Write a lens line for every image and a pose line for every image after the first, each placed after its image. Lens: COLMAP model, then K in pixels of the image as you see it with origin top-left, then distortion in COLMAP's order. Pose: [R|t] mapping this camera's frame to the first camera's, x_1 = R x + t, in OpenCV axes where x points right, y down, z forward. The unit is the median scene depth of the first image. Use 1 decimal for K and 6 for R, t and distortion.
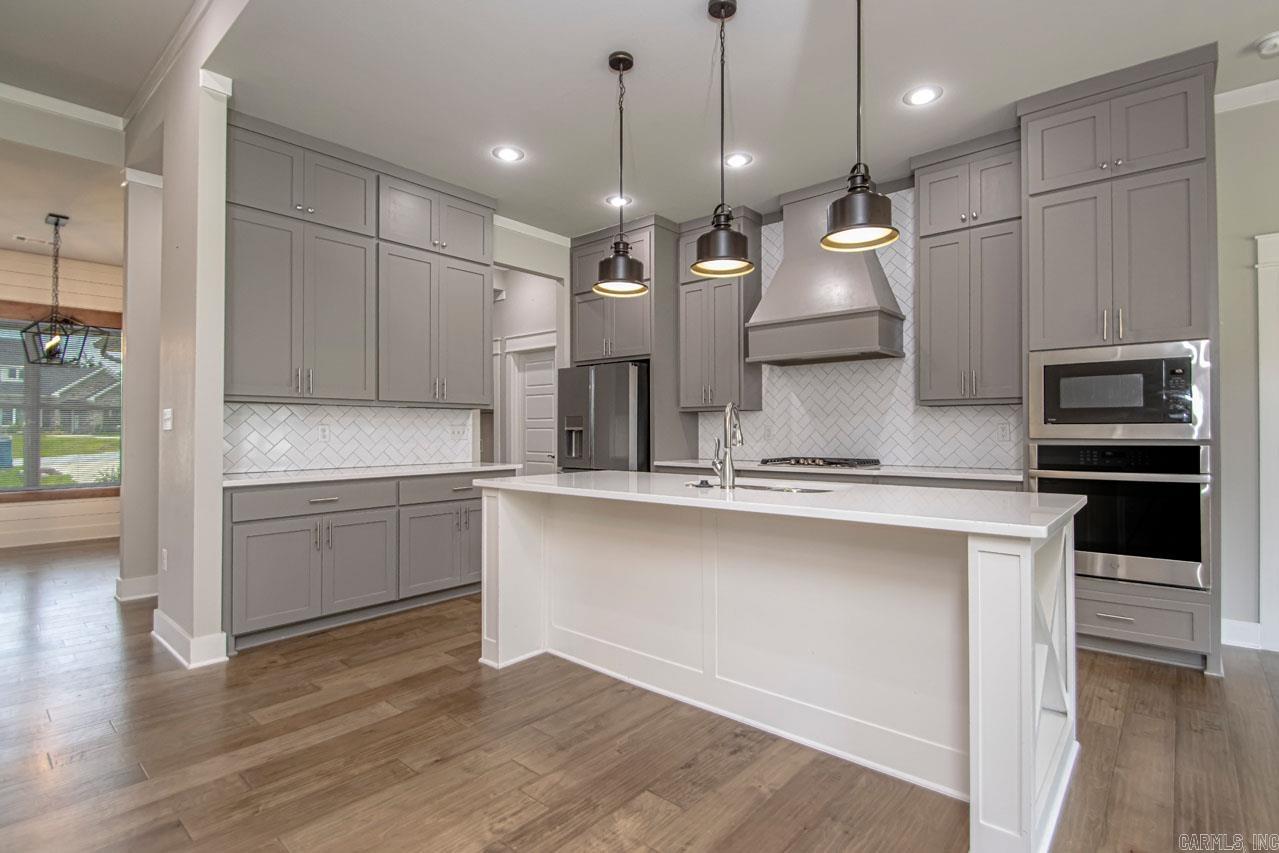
lens RADIAL K [[604.8, 0, 669.8], [0, 604.8, 425.6], [0, 0, 1]] dist [0.028166, -0.020915]
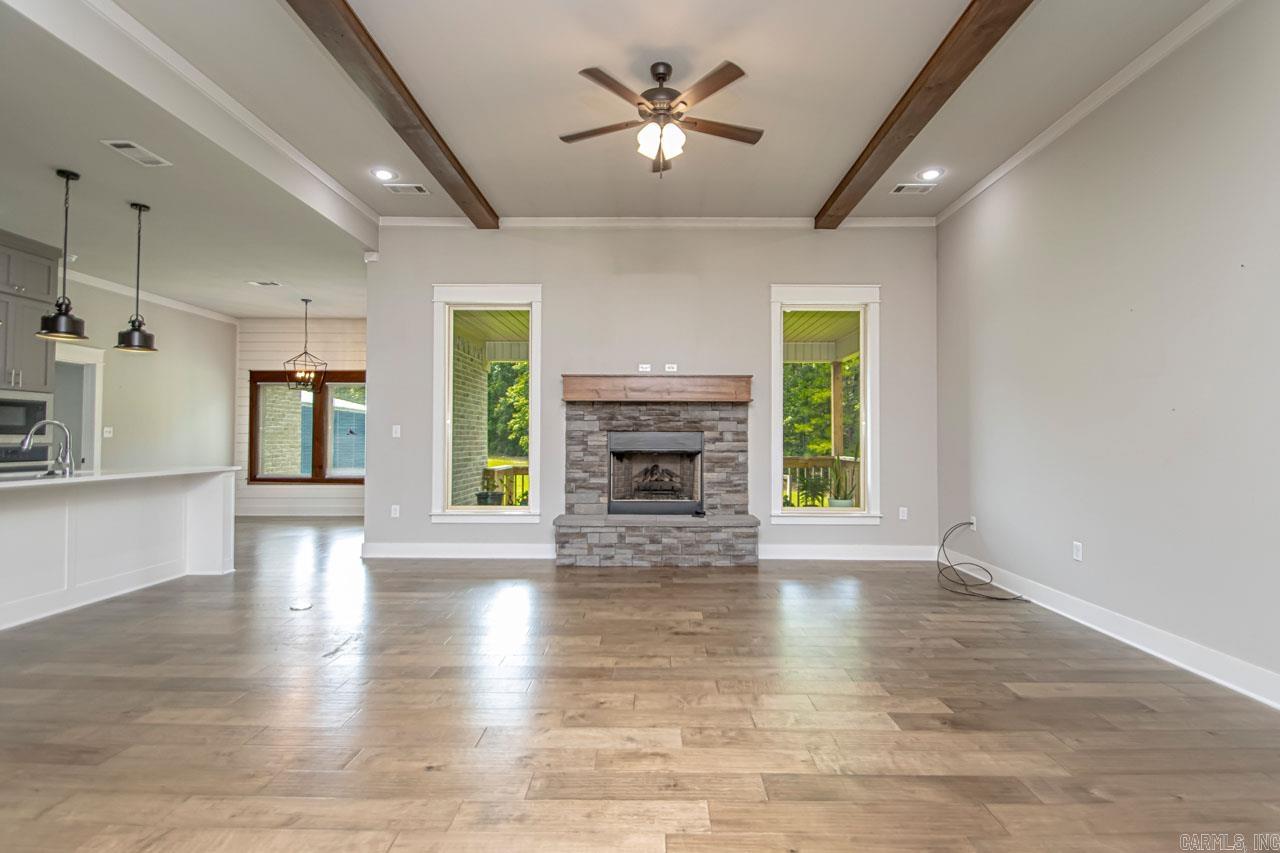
lens RADIAL K [[594.6, 0, 620.3], [0, 594.6, 422.0], [0, 0, 1]] dist [0.014678, -0.017457]
pose [[-0.600798, 0.022486, 0.799085, -1.607509], [-0.012307, 0.999226, -0.037371, 0.001924], [-0.799306, -0.032287, -0.600056, 0.600253]]
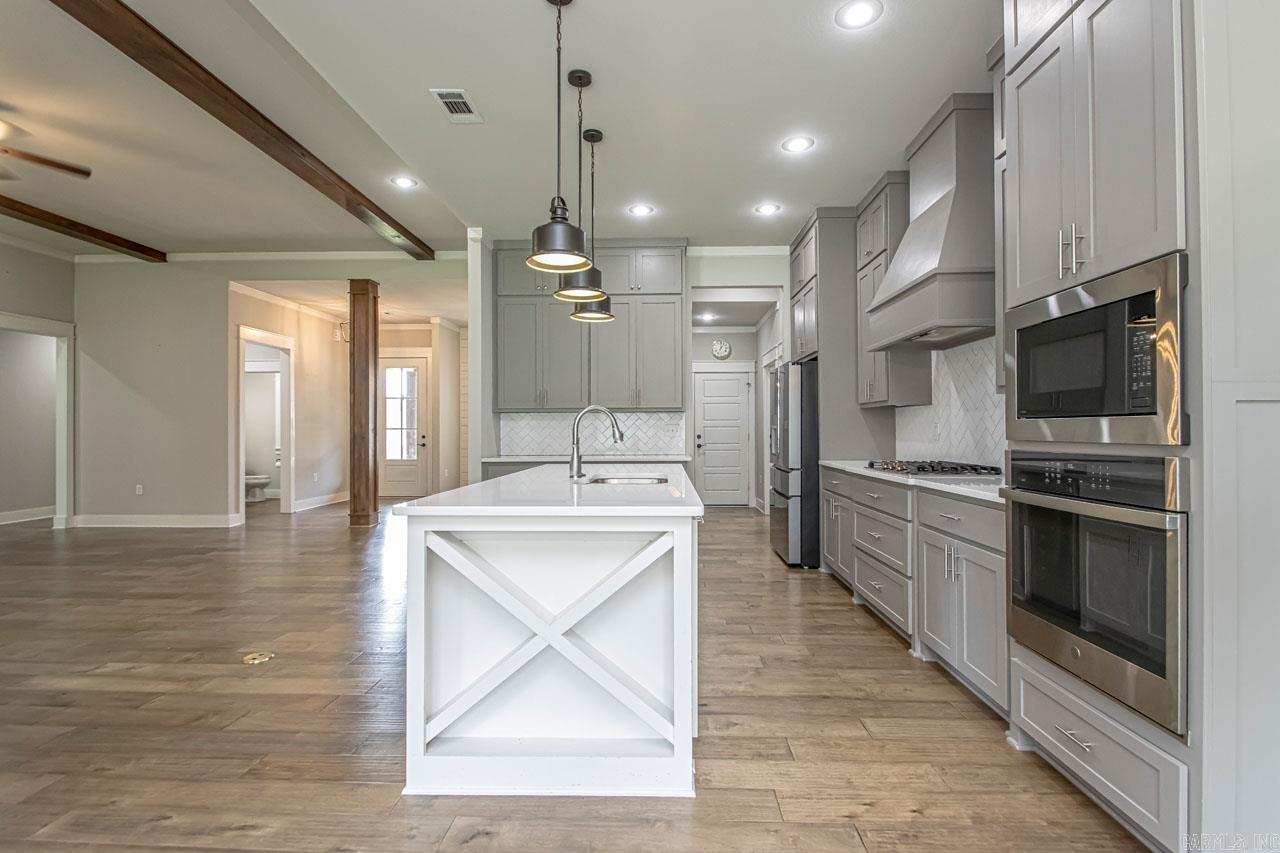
lens RADIAL K [[591.8, 0, 641.7], [0, 591.8, 425.6], [0, 0, 1]] dist [0.004032, -0.000947]
pose [[0.620650, -0.006618, -0.784060, 0.887044], [0.011881, 0.999929, 0.000965, 0.000220], [0.783998, -0.009914, 0.620685, 0.295081]]
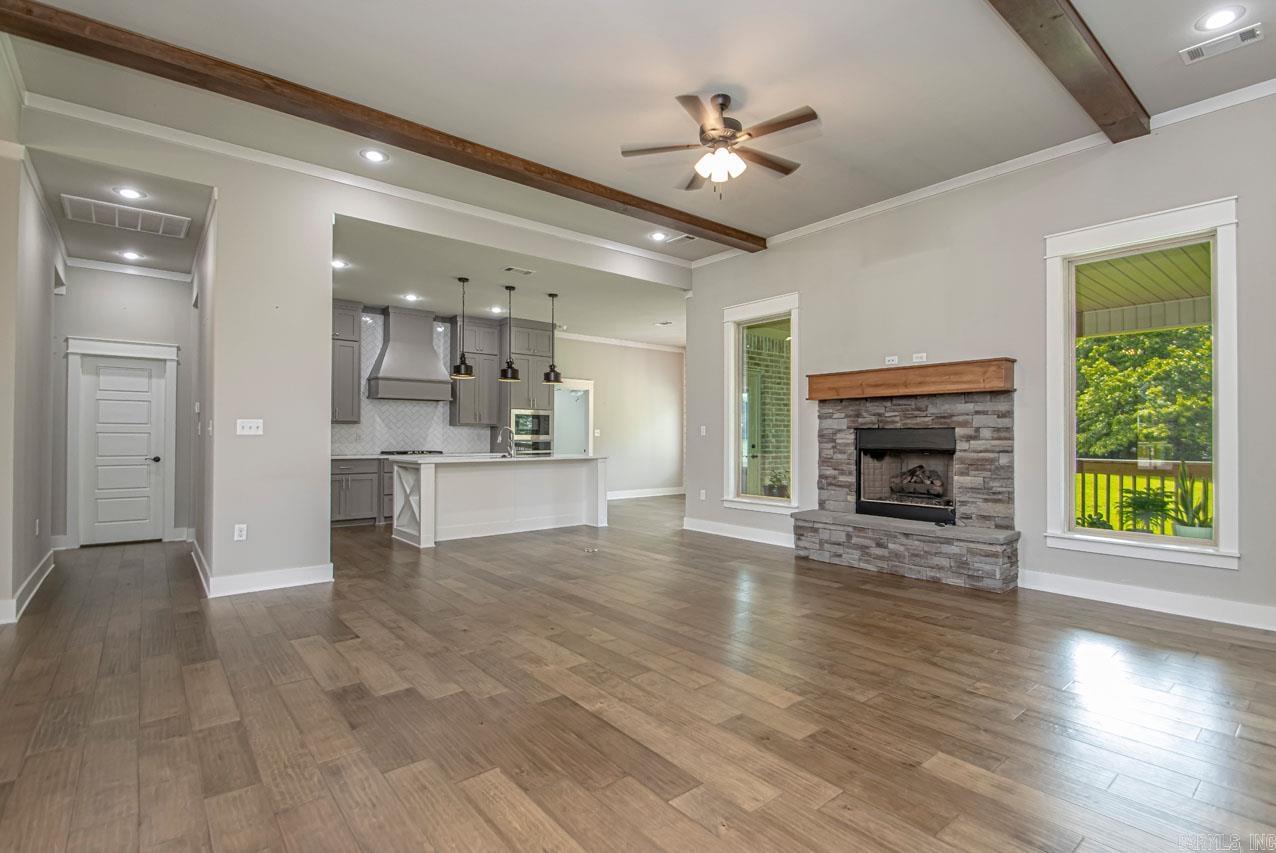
lens RADIAL K [[574.1, 0, 642.0], [0, 574.1, 423.5], [0, 0, 1]] dist [0.014668, -0.015726]
pose [[0.196366, 0.024284, 0.980230, -1.916667], [-0.014706, 0.999654, -0.021819, -0.005738], [-0.980420, -0.010131, 0.196655, -0.106548]]
